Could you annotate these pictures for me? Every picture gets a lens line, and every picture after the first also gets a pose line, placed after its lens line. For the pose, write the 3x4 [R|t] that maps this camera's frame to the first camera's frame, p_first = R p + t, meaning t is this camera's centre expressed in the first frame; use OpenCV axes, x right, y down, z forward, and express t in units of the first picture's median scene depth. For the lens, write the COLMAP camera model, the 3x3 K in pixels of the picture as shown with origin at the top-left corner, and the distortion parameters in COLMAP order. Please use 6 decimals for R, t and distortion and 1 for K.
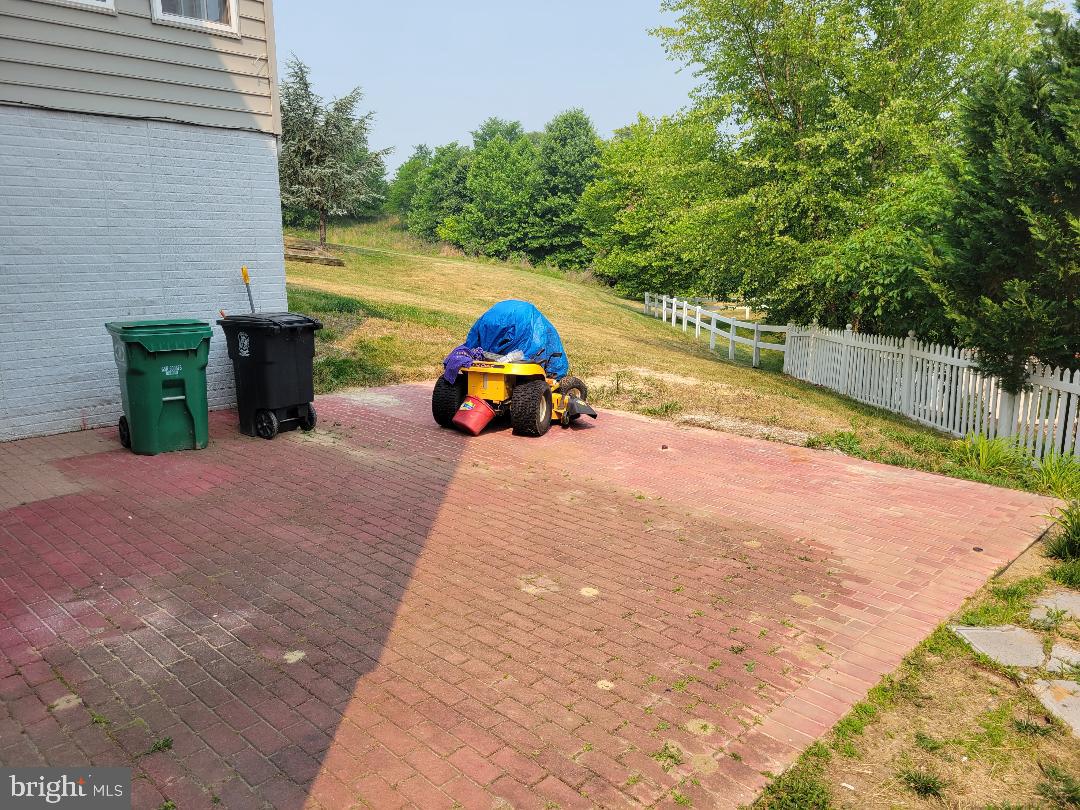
lens RADIAL K [[813.3, 0, 540.7], [0, 813.3, 405.9], [0, 0, 1]] dist [0.034303, 0.002936]
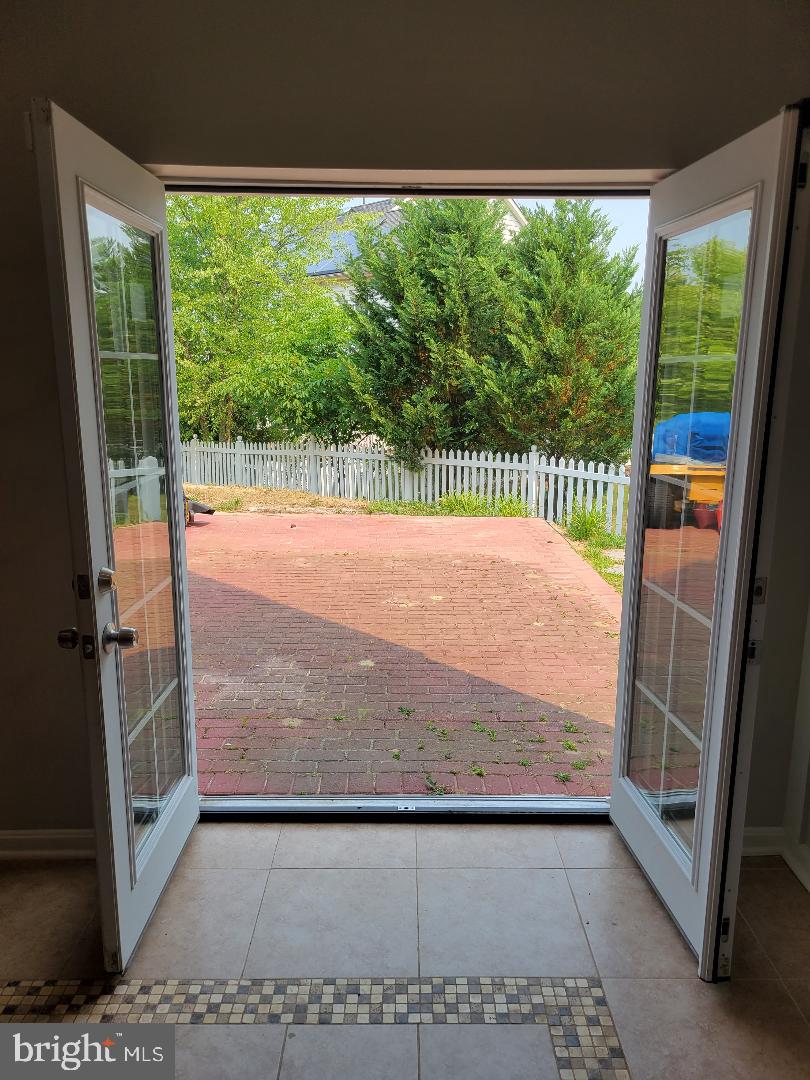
lens RADIAL K [[813.3, 0, 408.2], [0, 813.3, 540.3], [0, 0, 1]] dist [0.034303, 0.002936]
pose [[0.707183, -0.139908, 0.693050, -0.903936], [0.137031, 0.988761, 0.059778, 0.036240], [-0.693625, 0.052695, 0.718407, 0.012972]]
